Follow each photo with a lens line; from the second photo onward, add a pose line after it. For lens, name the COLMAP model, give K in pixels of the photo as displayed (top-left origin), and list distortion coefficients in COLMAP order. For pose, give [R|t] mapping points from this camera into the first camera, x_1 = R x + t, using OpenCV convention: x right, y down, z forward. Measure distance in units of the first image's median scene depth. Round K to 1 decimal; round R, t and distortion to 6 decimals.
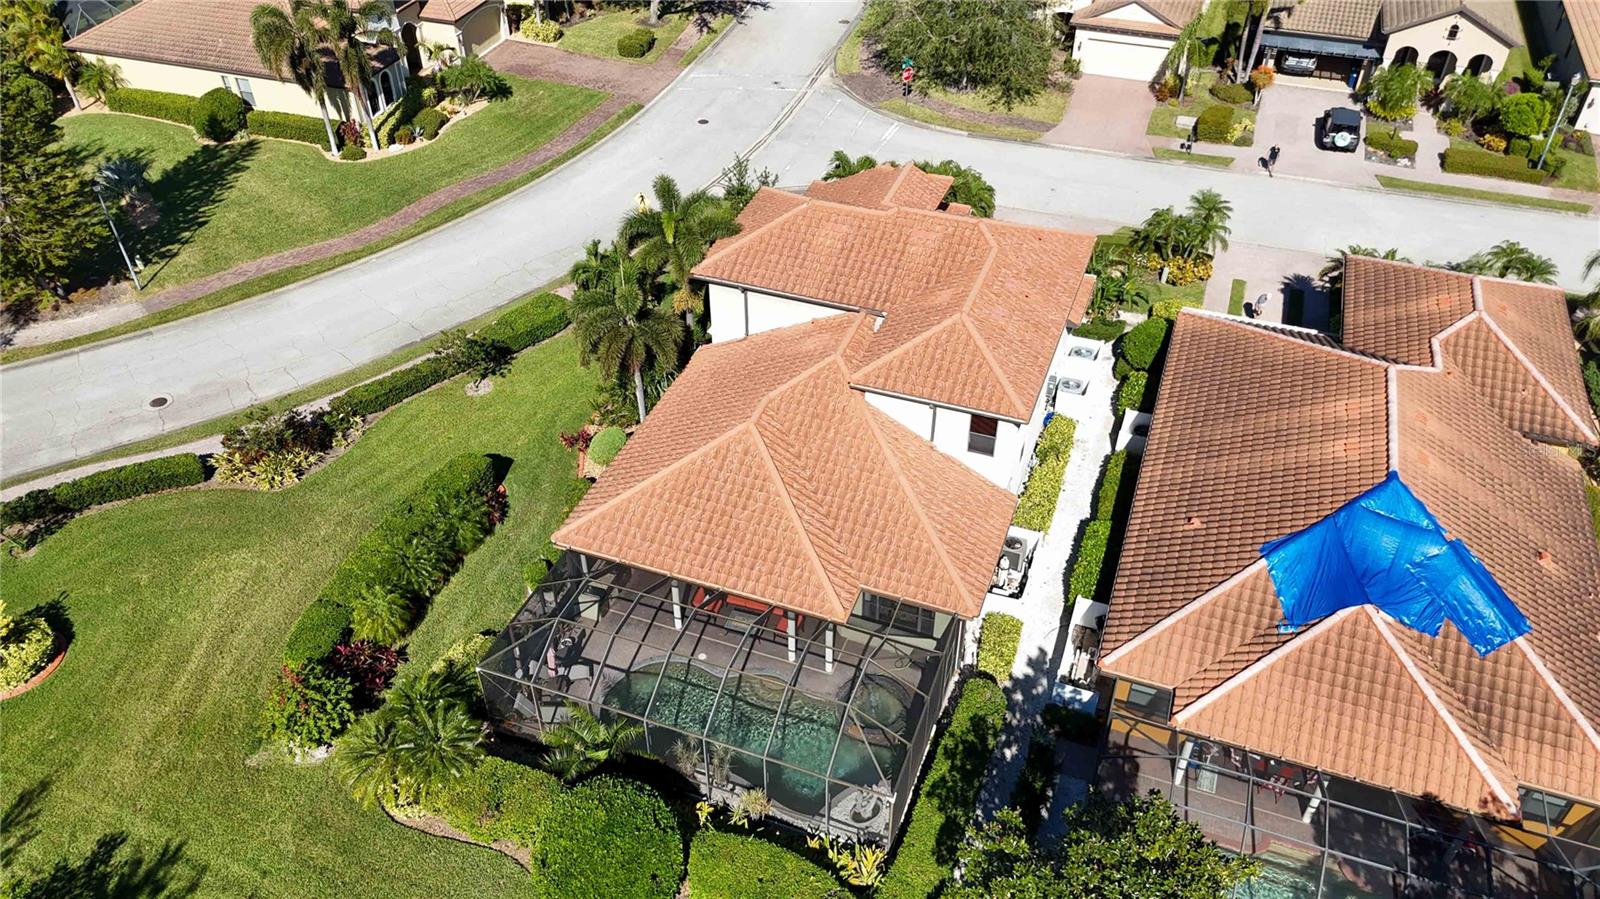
lens RADIAL K [[1184.0, 0, 799.8], [0, 1184.0, 443.8], [0, 0, 1]] dist [0.055634, -0.052557]
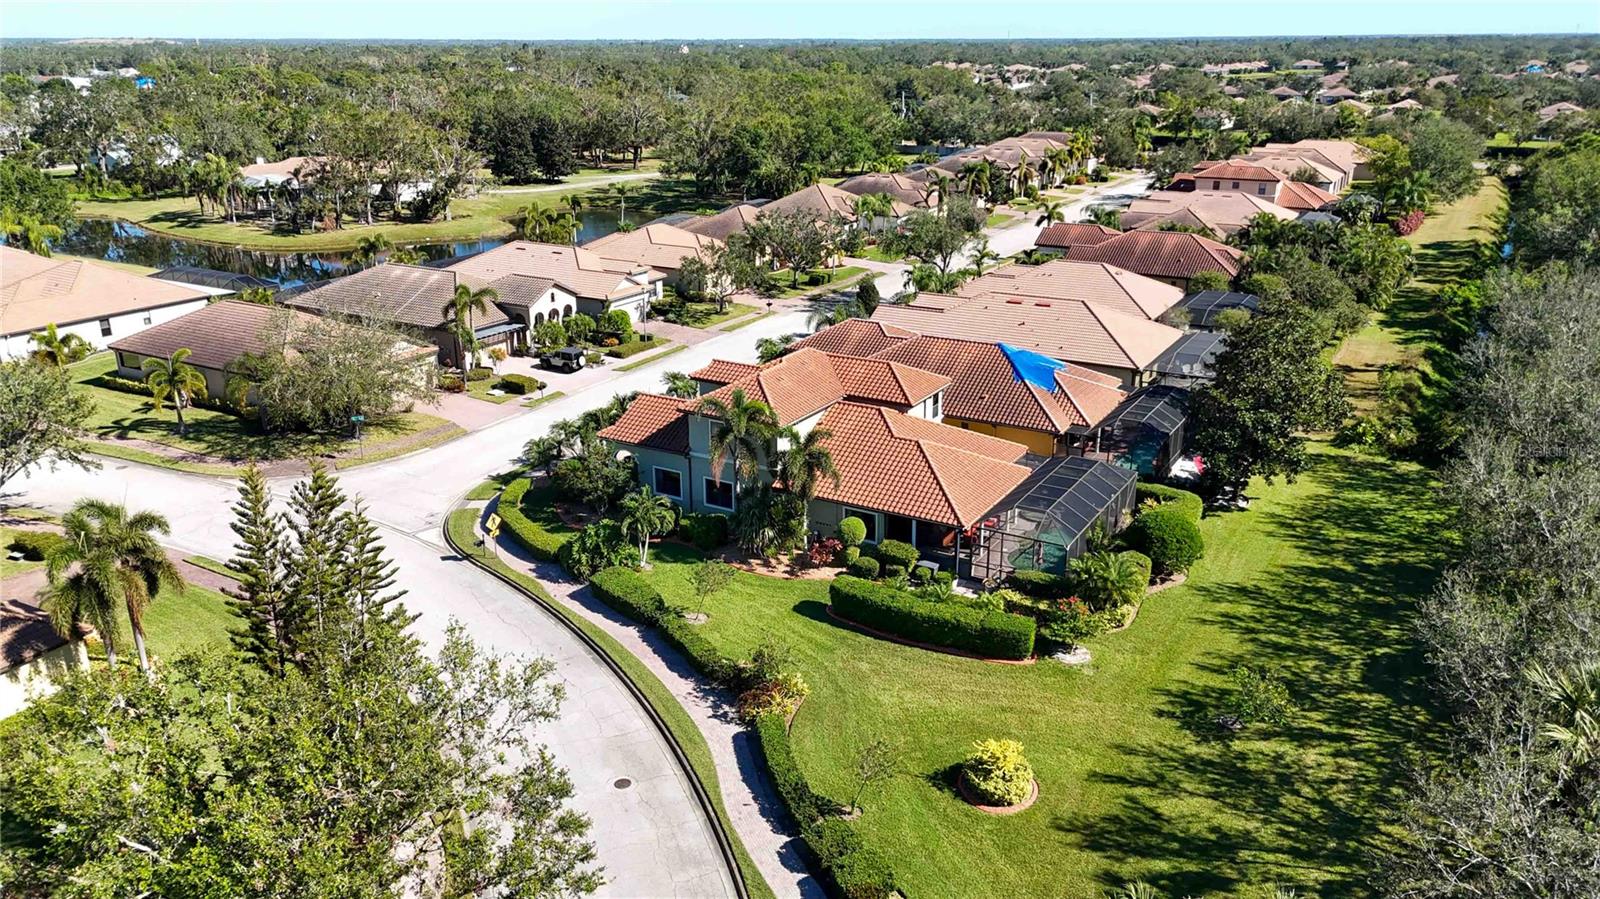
lens RADIAL K [[1181.8, 0, 802.5], [0, 1181.8, 442.9], [0, 0, 1]] dist [0.077803, -0.113927]
pose [[0.166805, -0.311672, 0.935434, -1.168427], [0.620820, 0.770251, 0.145932, -0.258472], [-0.766002, 0.556393, 0.321974, 0.396427]]
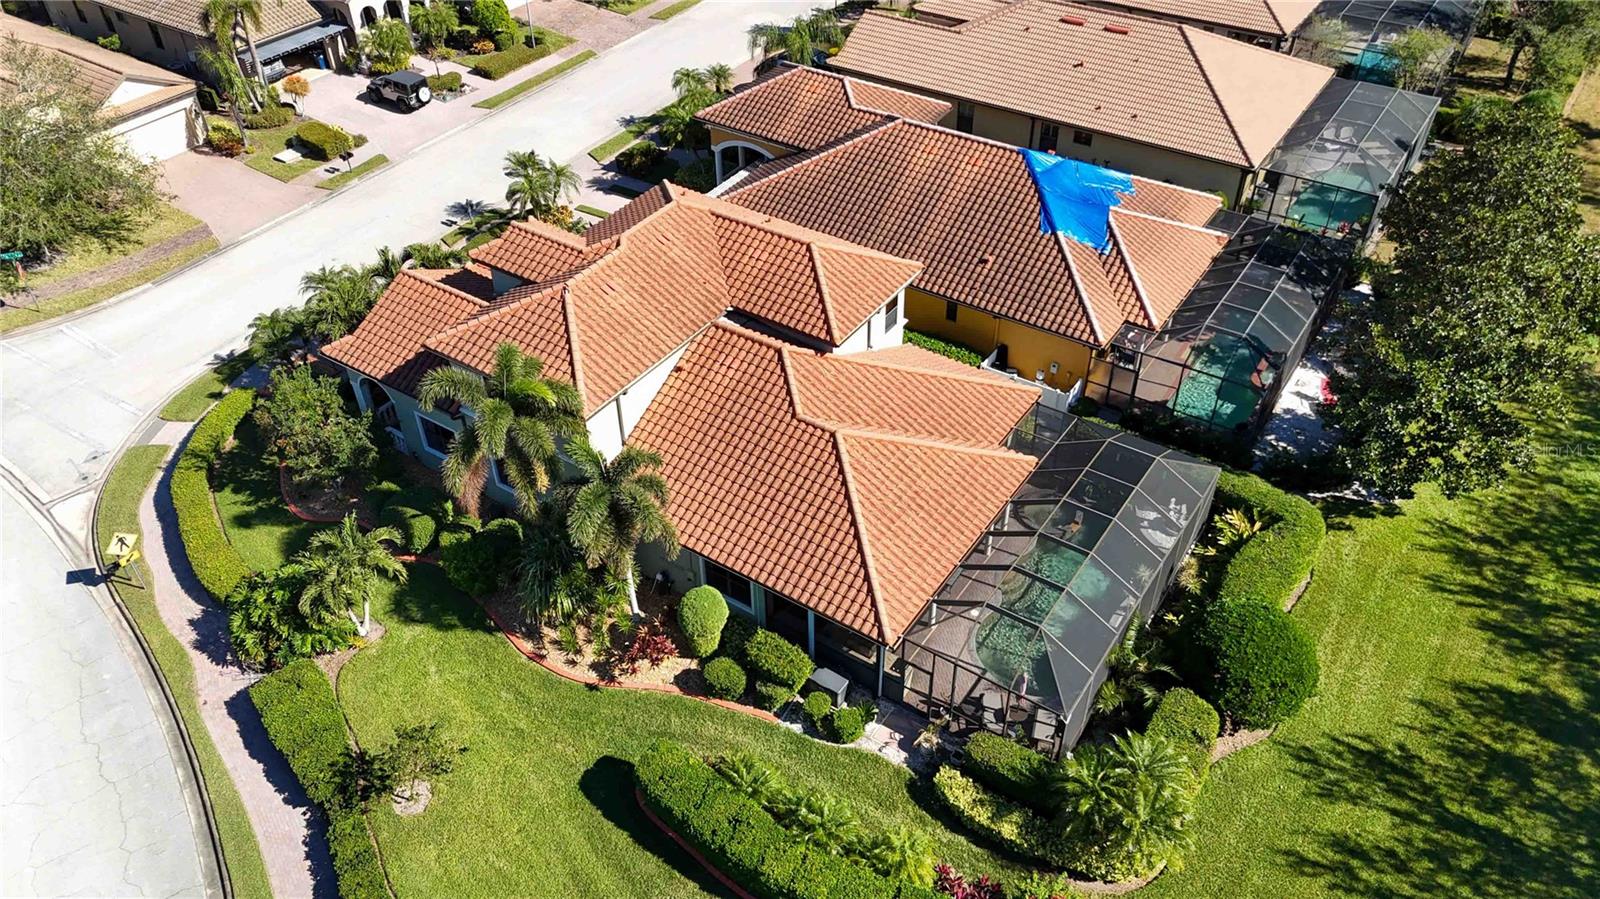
lens RADIAL K [[1184.0, 0, 799.8], [0, 1184.0, 443.8], [0, 0, 1]] dist [0.055634, -0.052557]
pose [[0.228602, -0.619646, 0.750853, -0.547967], [0.619780, 0.687414, 0.378597, -0.278111], [-0.750743, 0.378815, 0.541188, 0.340710]]
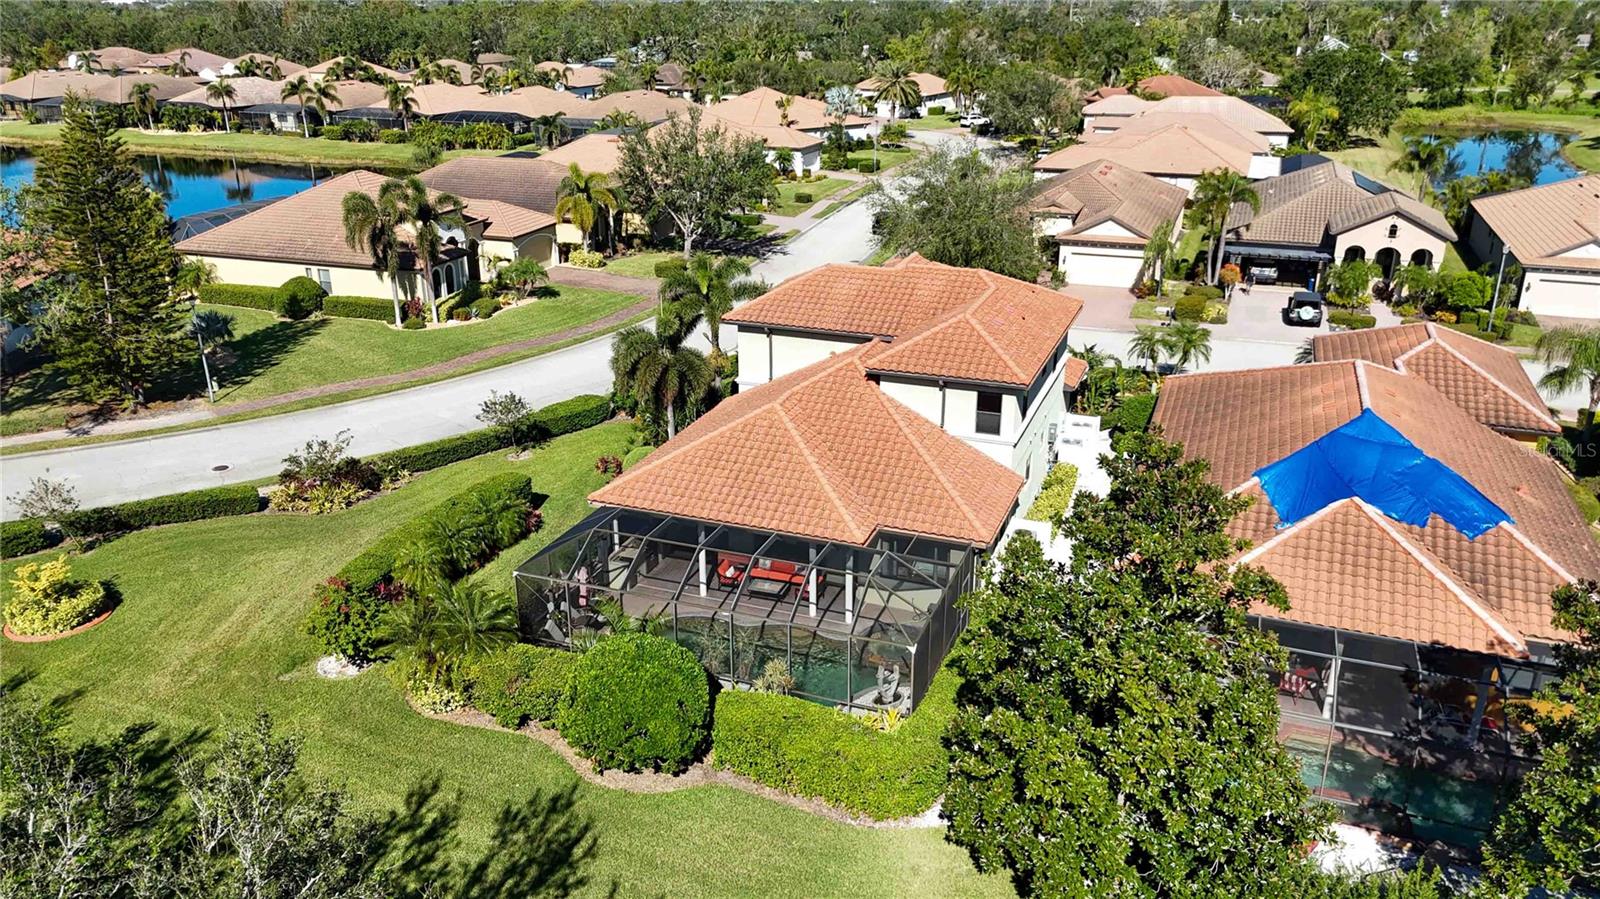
lens RADIAL K [[1184.0, 0, 799.8], [0, 1184.0, 443.8], [0, 0, 1]] dist [0.055634, -0.052557]
pose [[0.999954, 0.002440, -0.009293, -0.005996], [-0.005244, 0.949048, -0.315089, 0.249814], [0.008051, 0.315123, 0.949017, -0.016960]]
